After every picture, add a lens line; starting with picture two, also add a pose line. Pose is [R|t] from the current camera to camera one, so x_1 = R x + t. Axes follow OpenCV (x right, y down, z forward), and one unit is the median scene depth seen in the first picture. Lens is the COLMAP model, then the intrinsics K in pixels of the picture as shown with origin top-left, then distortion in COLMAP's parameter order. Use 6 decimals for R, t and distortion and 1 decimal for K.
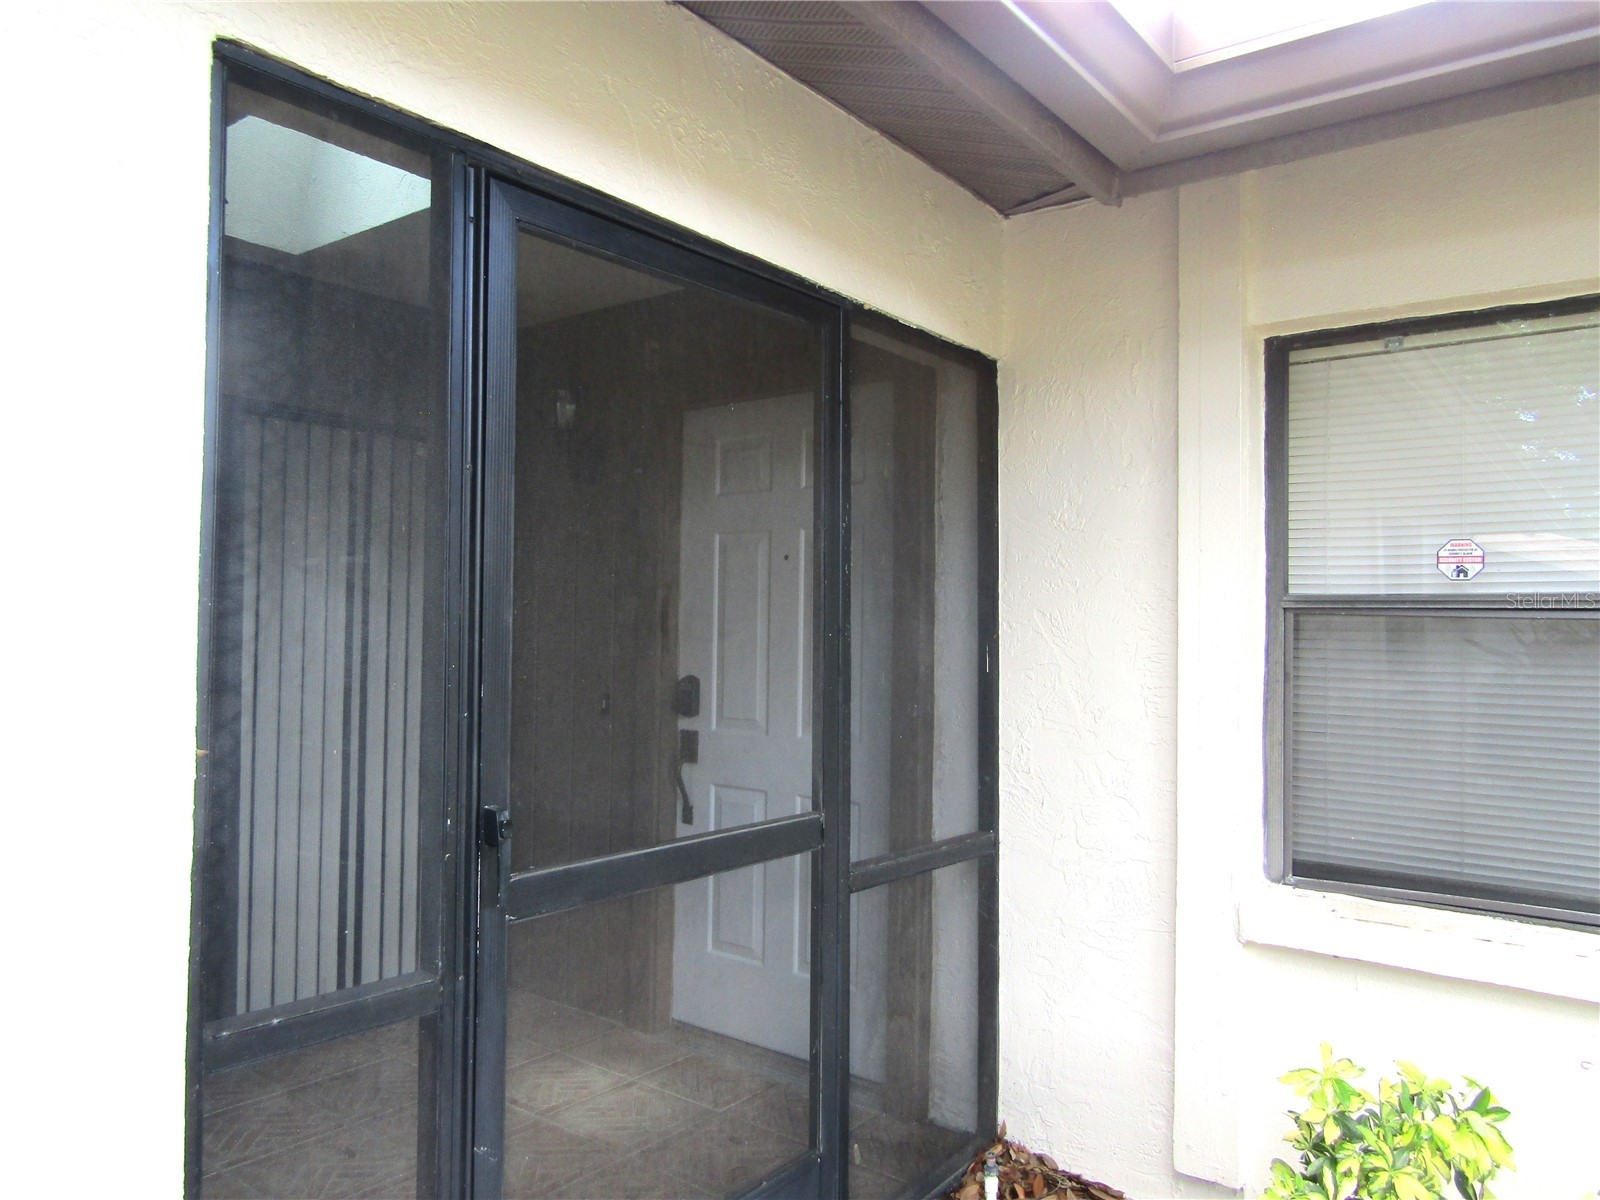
lens RADIAL K [[1141.4, 0, 801.1], [0, 1141.4, 603.7], [0, 0, 1]] dist [-0.004980, 0.001144]
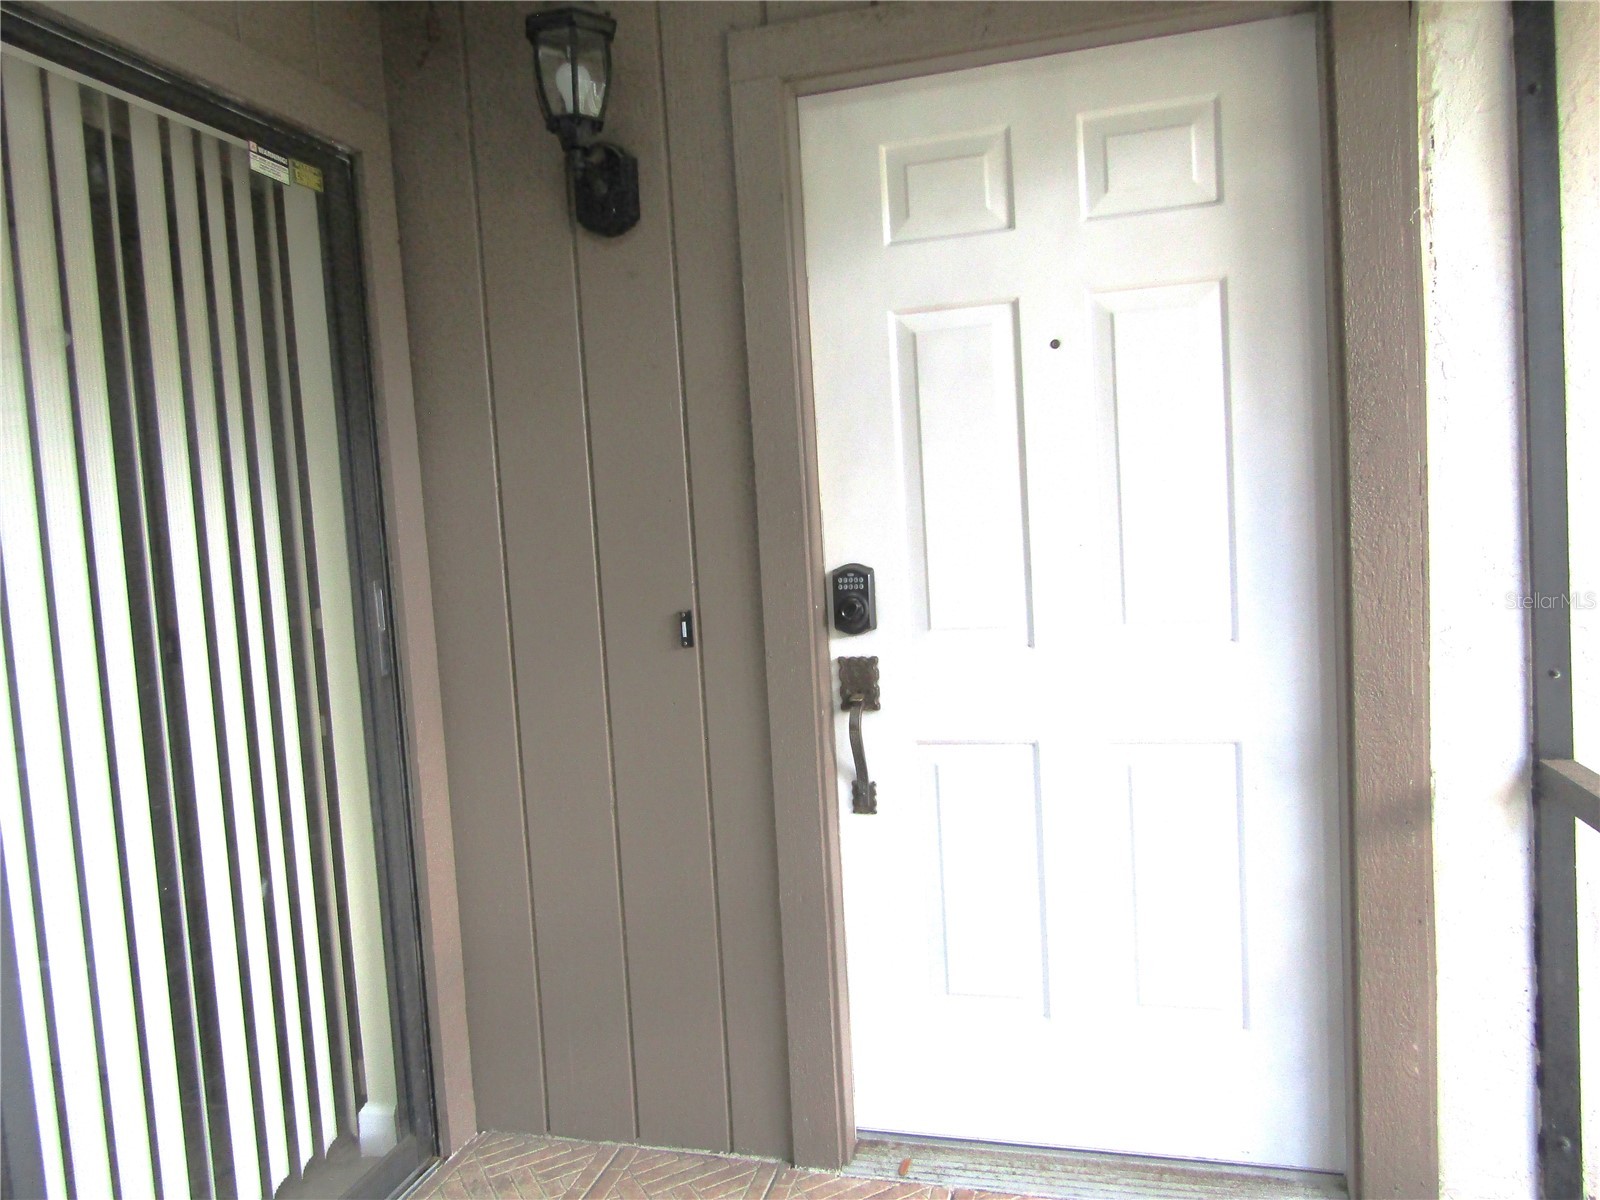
lens RADIAL K [[1141.4, 0, 799.5], [0, 1141.4, 596.8], [0, 0, 1]] dist [-0.004980, 0.001144]
pose [[0.914516, -0.099362, 0.392158, -0.352149], [0.067804, 0.993303, 0.093556, 0.023208], [-0.398828, -0.058968, 0.915128, 0.478023]]
